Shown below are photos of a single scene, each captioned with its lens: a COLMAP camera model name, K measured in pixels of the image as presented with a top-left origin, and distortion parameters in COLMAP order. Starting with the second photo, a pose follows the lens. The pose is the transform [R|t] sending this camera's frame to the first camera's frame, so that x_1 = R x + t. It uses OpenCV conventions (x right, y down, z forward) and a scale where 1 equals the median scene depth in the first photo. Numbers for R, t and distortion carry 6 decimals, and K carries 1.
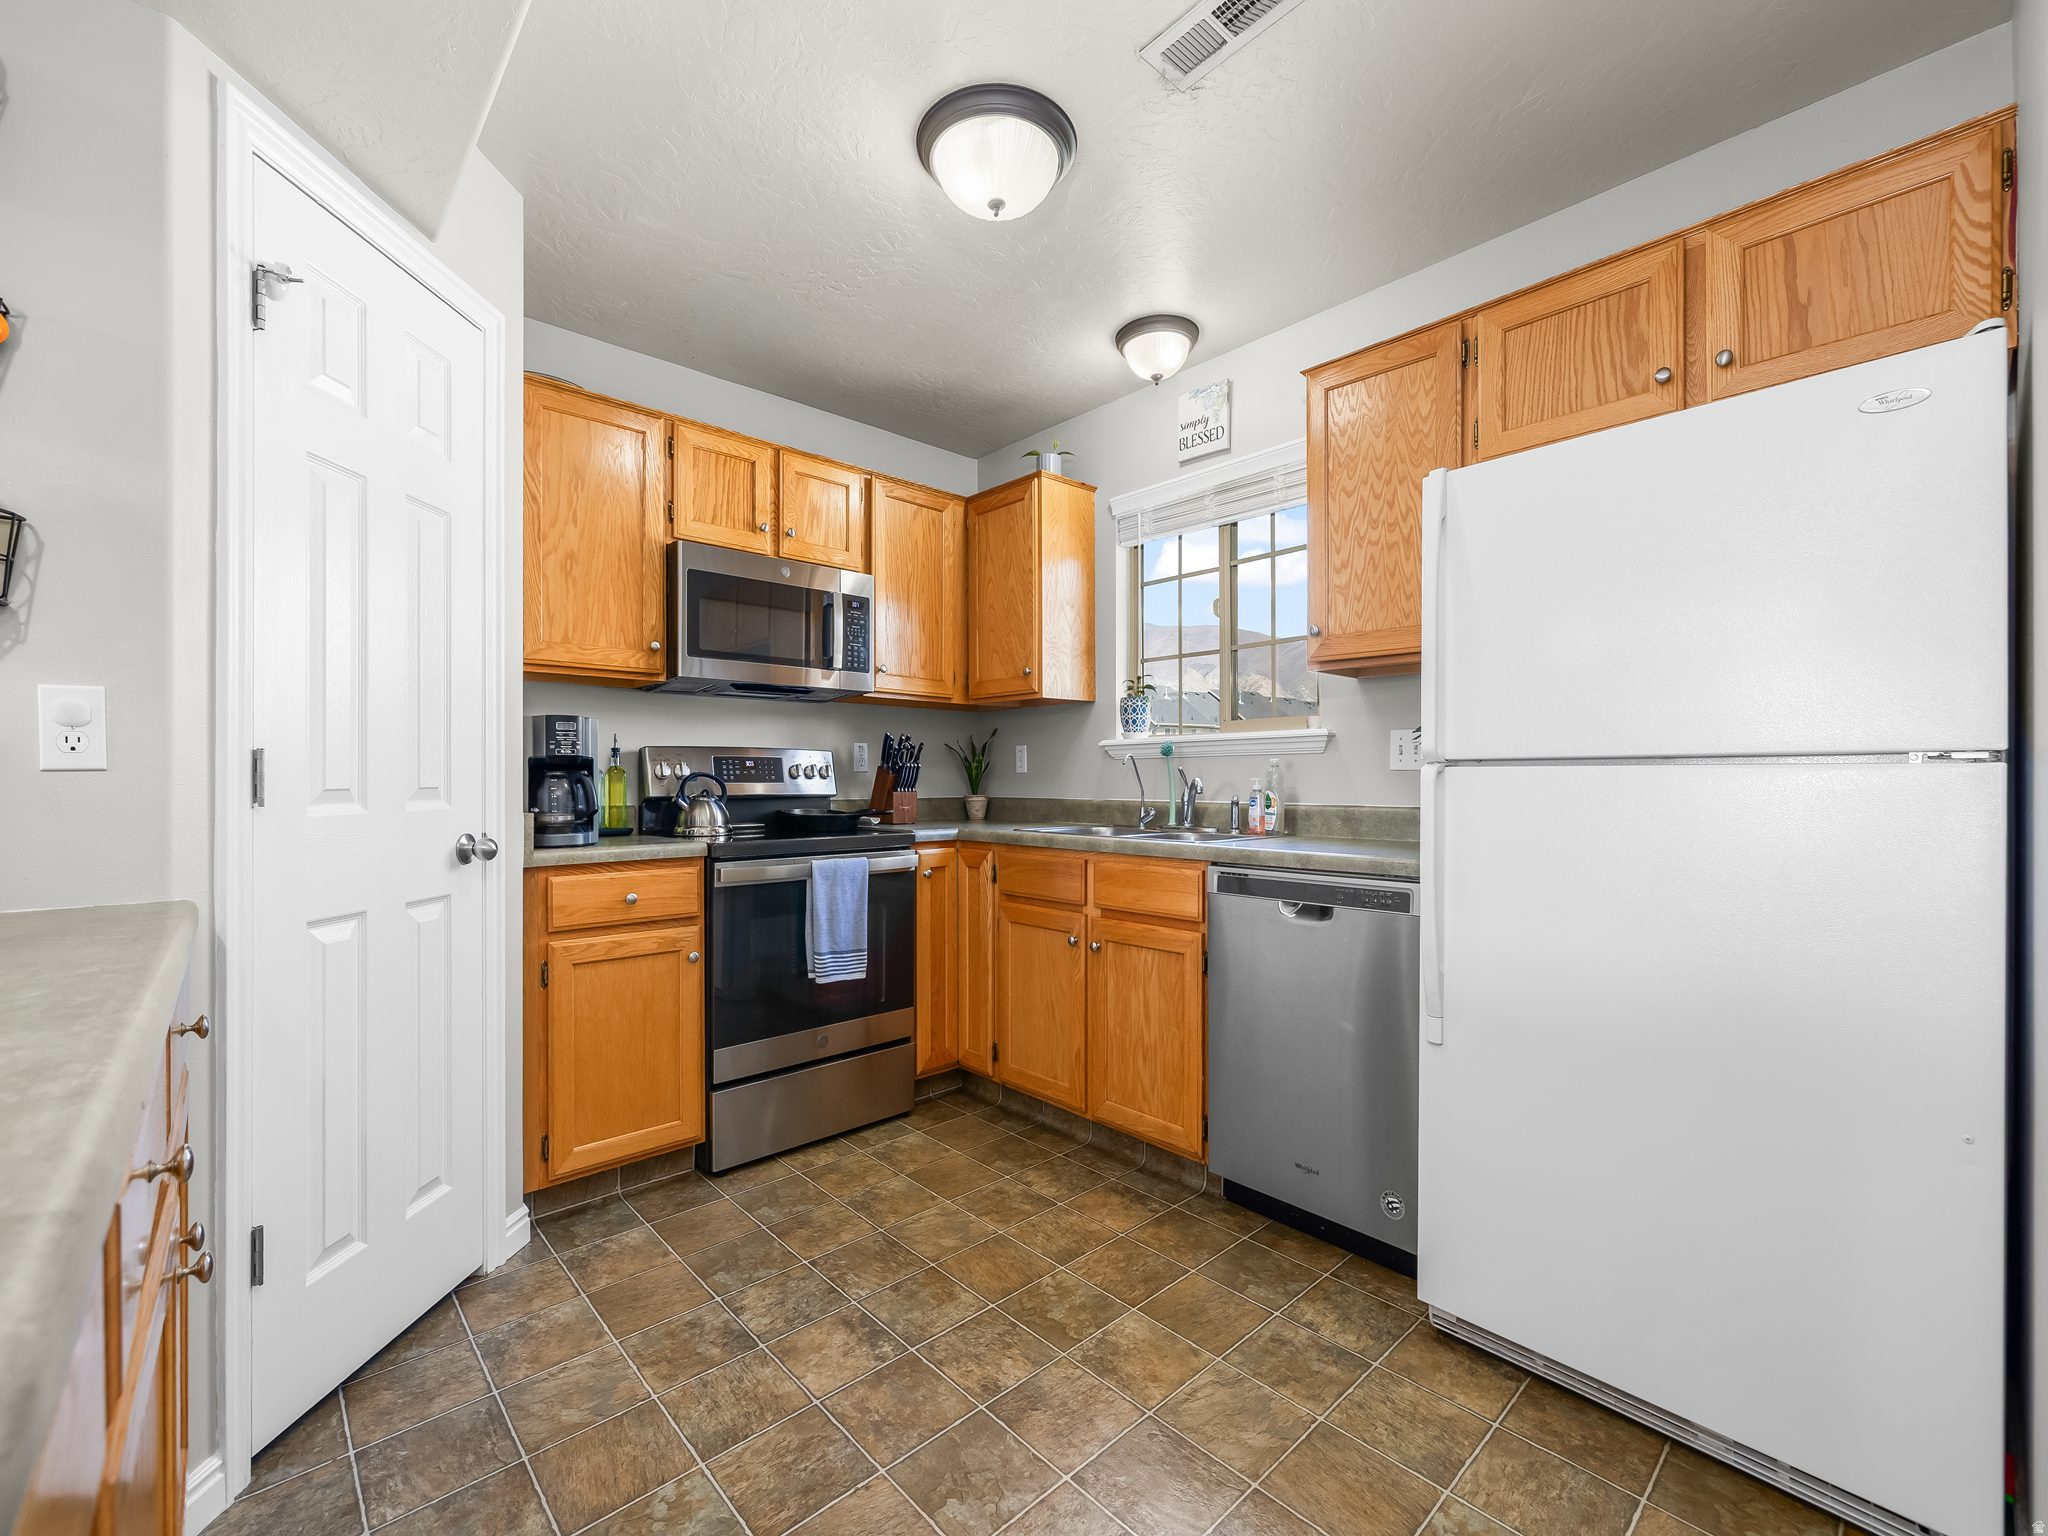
lens RADIAL K [[874.2, 0, 1015.3], [0, 874.2, 780.2], [0, 0, 1]] dist [0.001339, -0.000253]
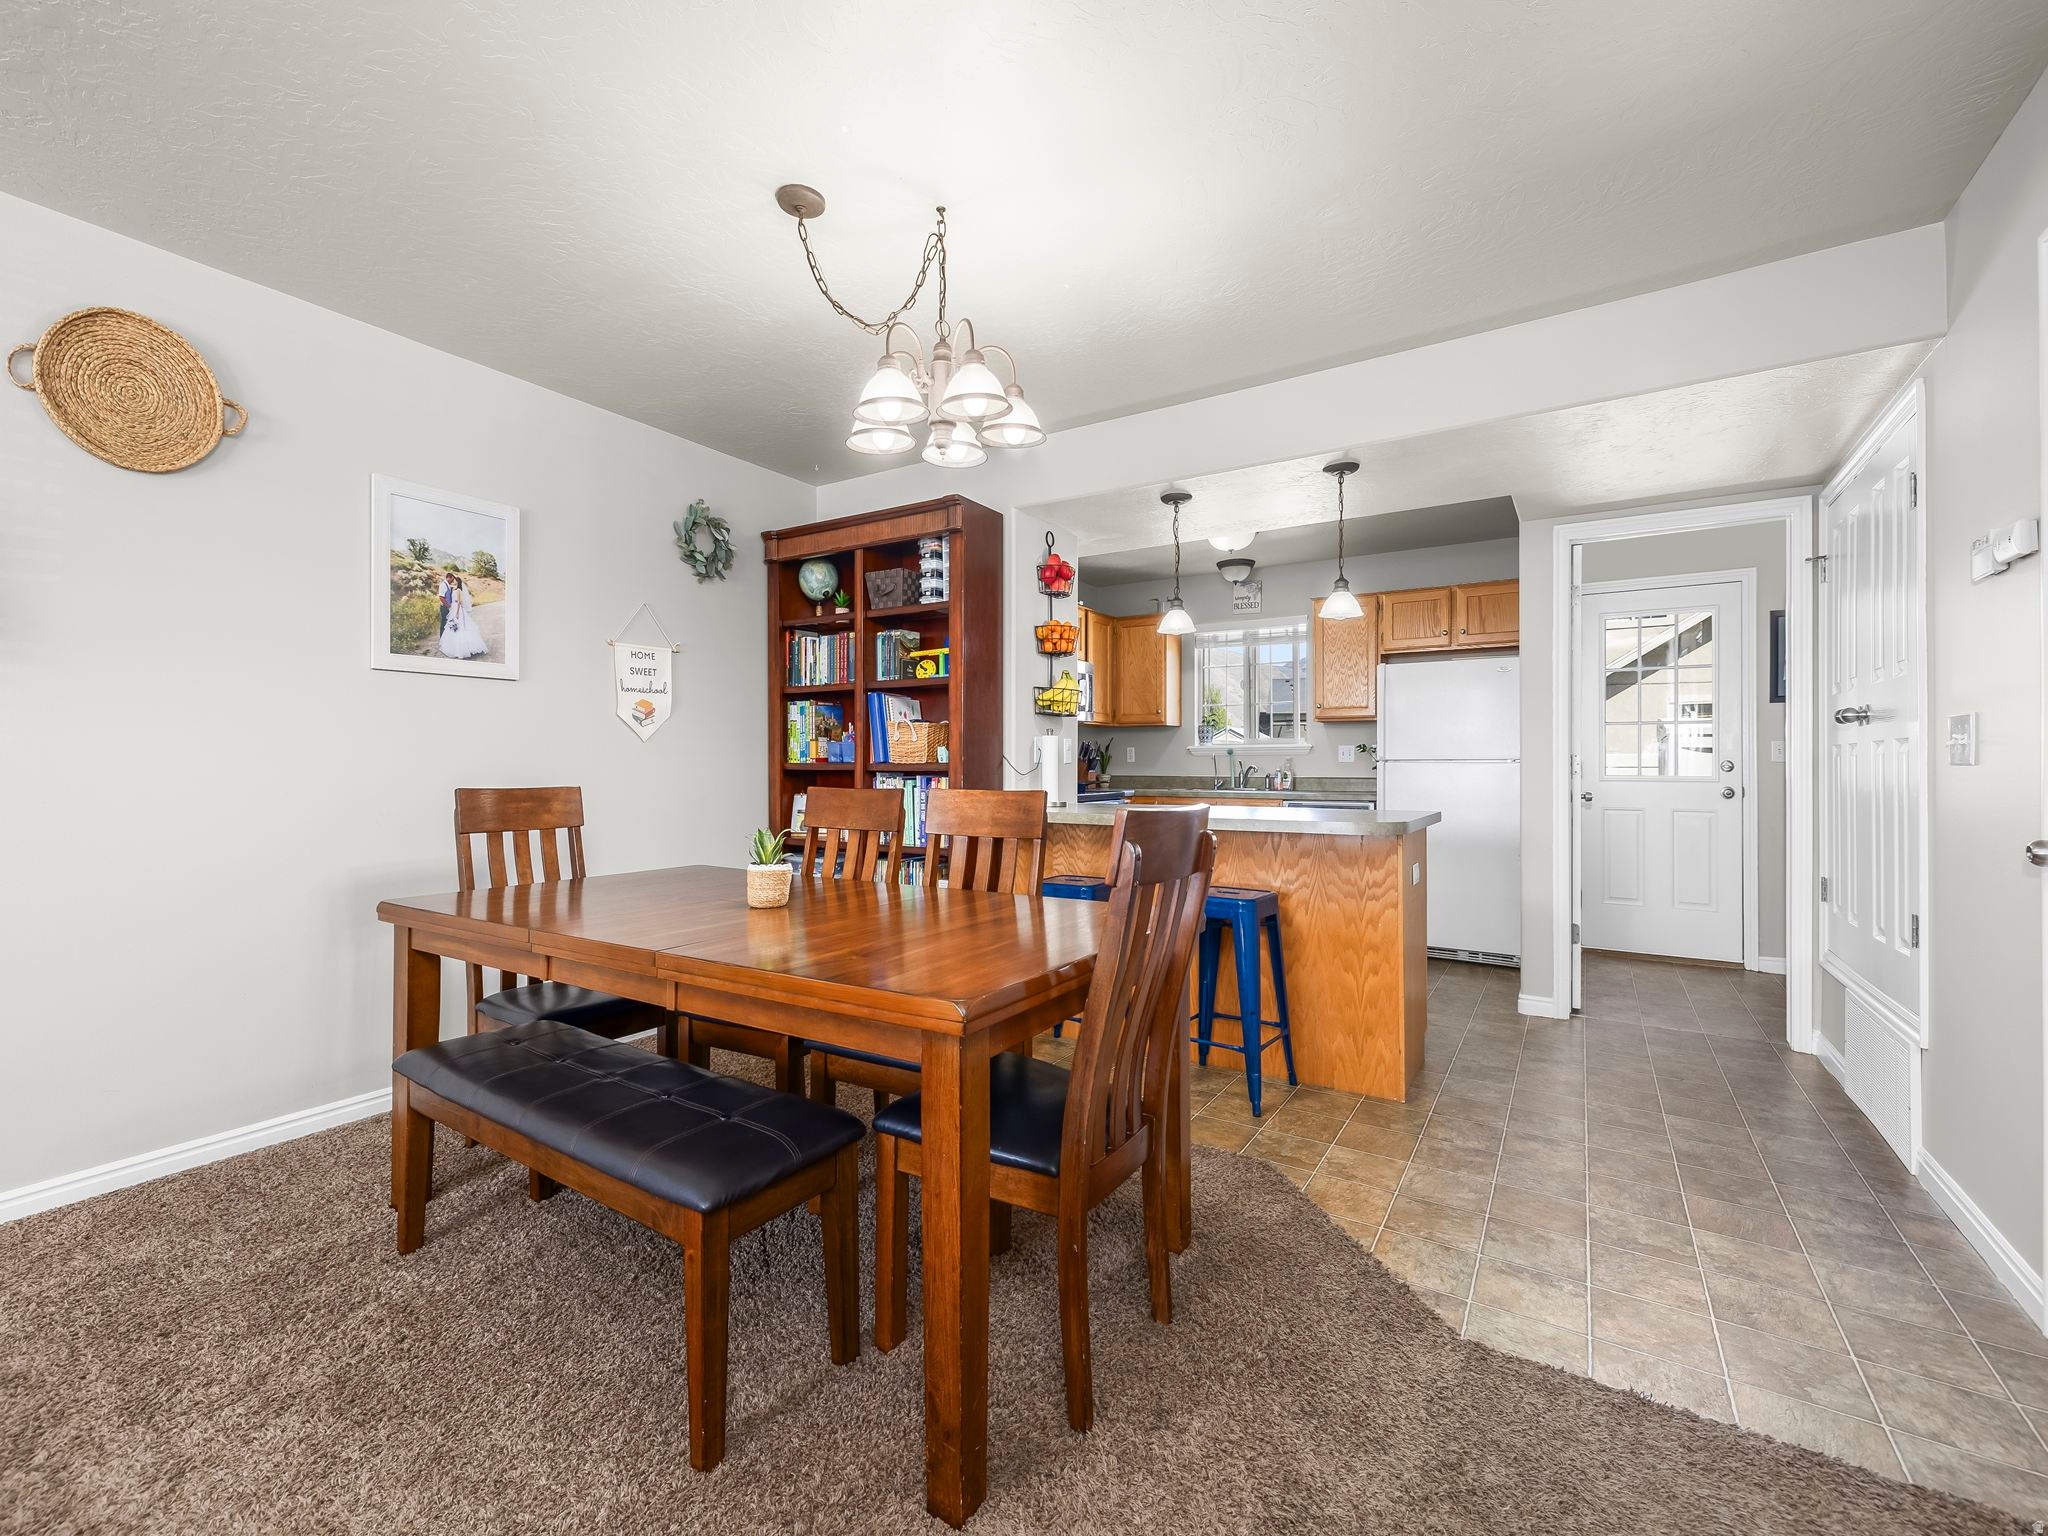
lens RADIAL K [[874.2, 0, 1028.1], [0, 874.2, 760.7], [0, 0, 1]] dist [0.001339, -0.000253]
pose [[0.963836, 0.001621, 0.266492, -0.978137], [-0.000631, 0.999993, -0.003802, -0.005312], [-0.266497, 0.003497, 0.963829, -1.029345]]
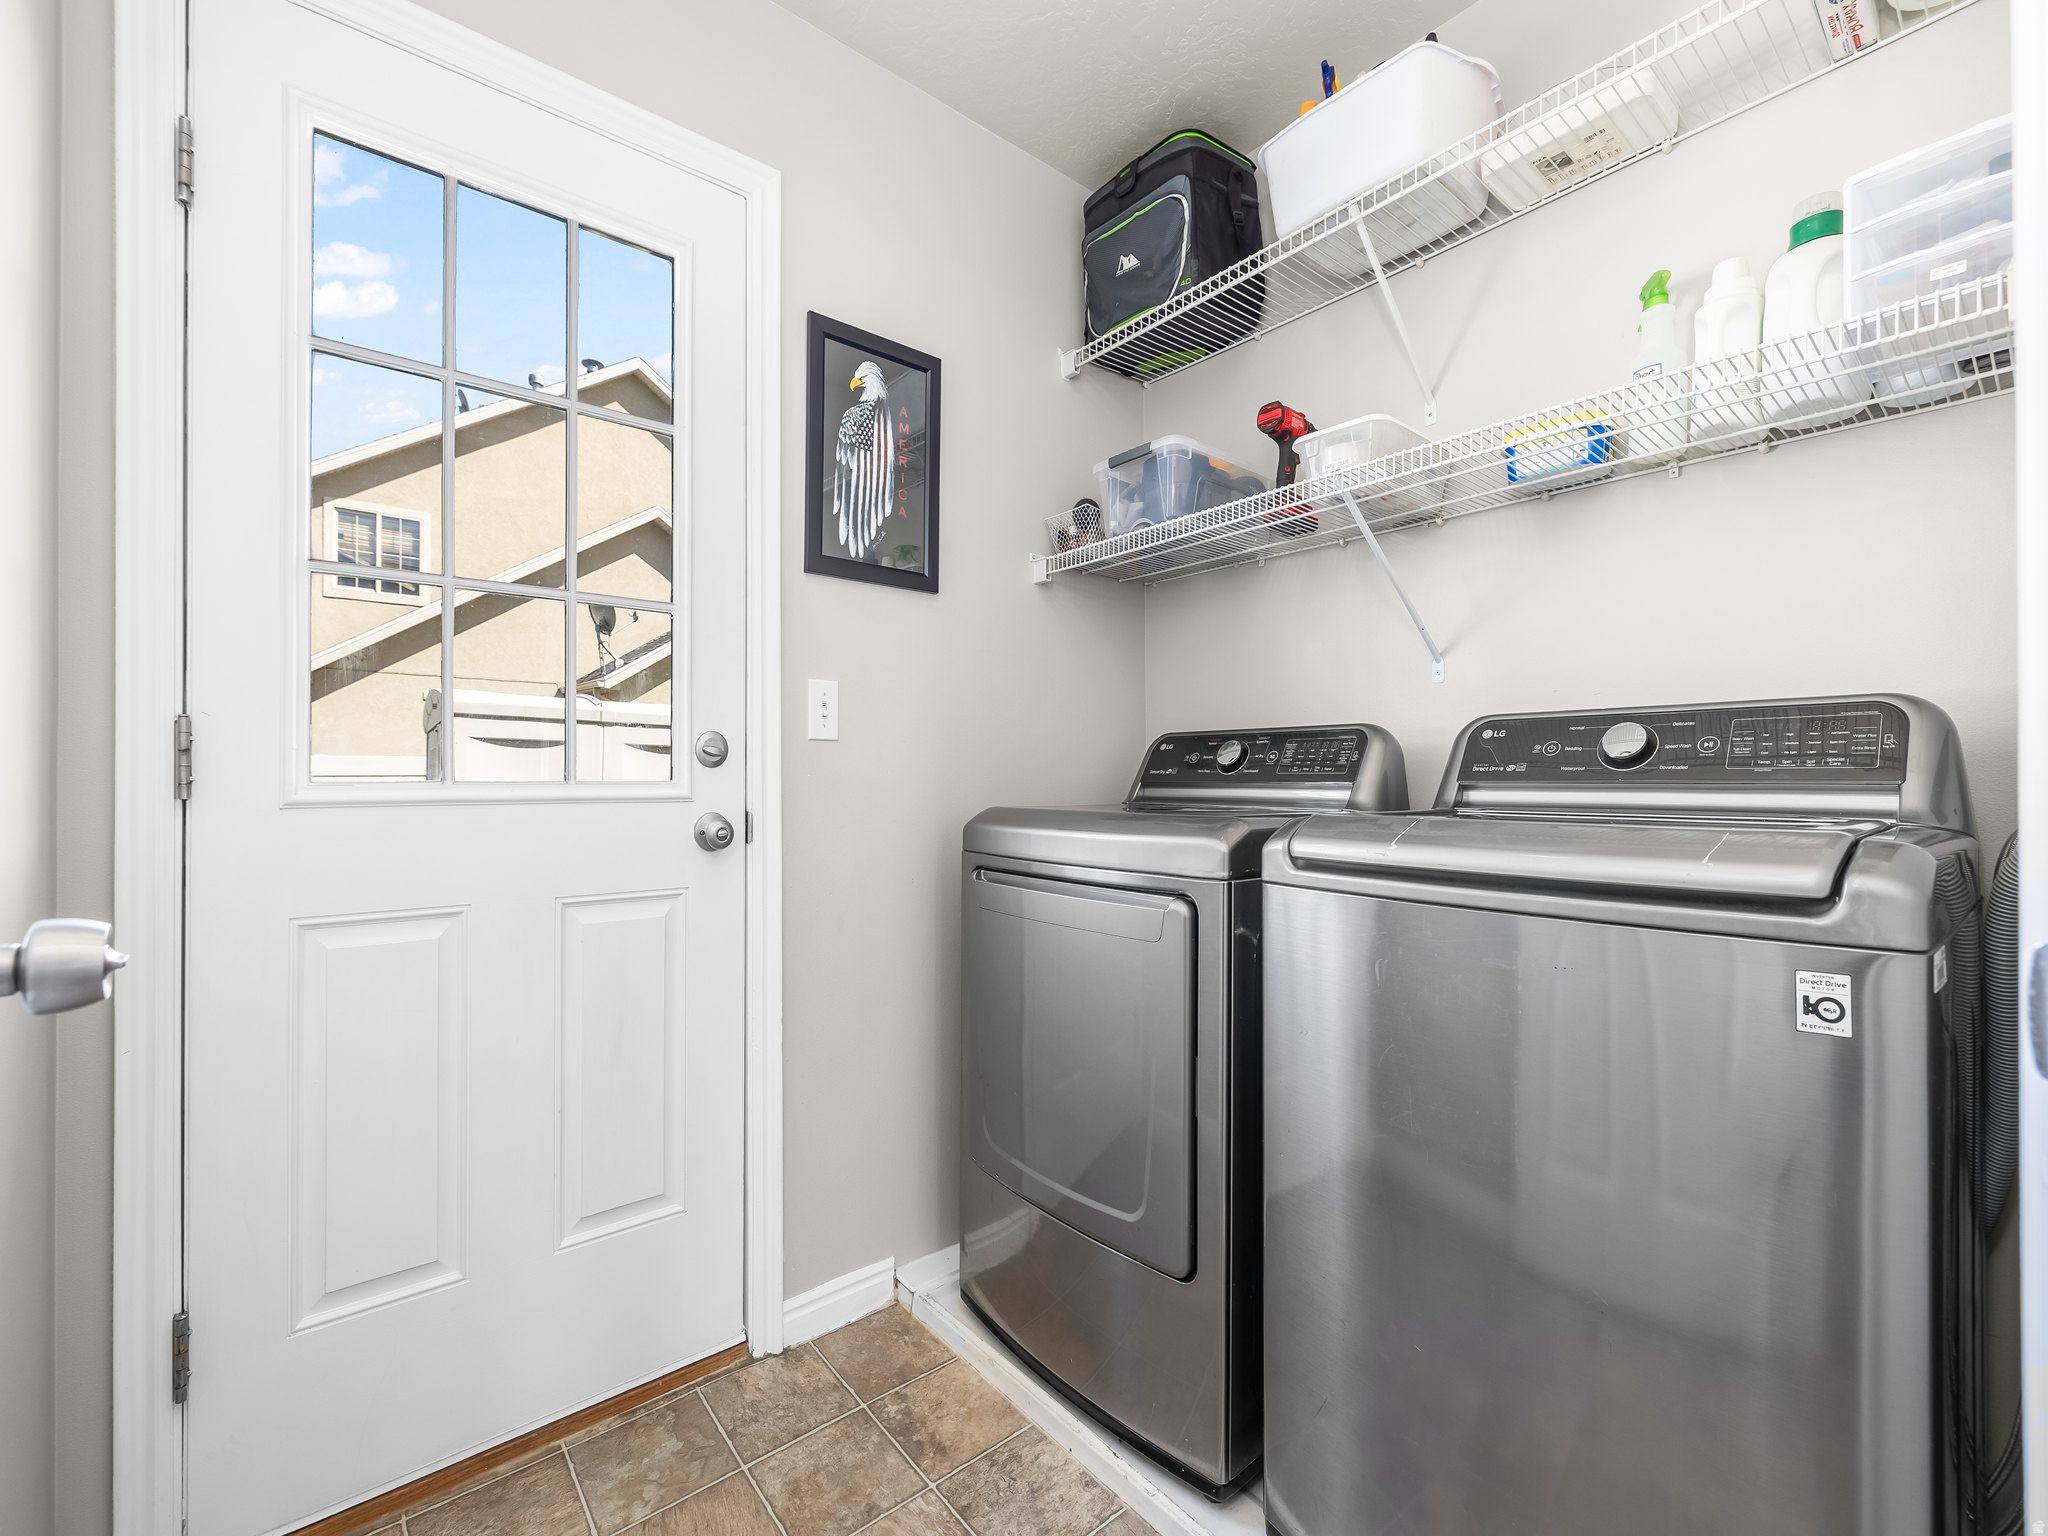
lens RADIAL K [[874.2, 0, 1006.4], [0, 874.2, 770.6], [0, 0, 1]] dist [0.001339, -0.000253]
pose [[0.069410, 0.006096, 0.997570, 0.335188], [0.002716, 0.999976, -0.006299, 0.016515], [-0.997585, 0.003146, 0.069392, 0.097334]]
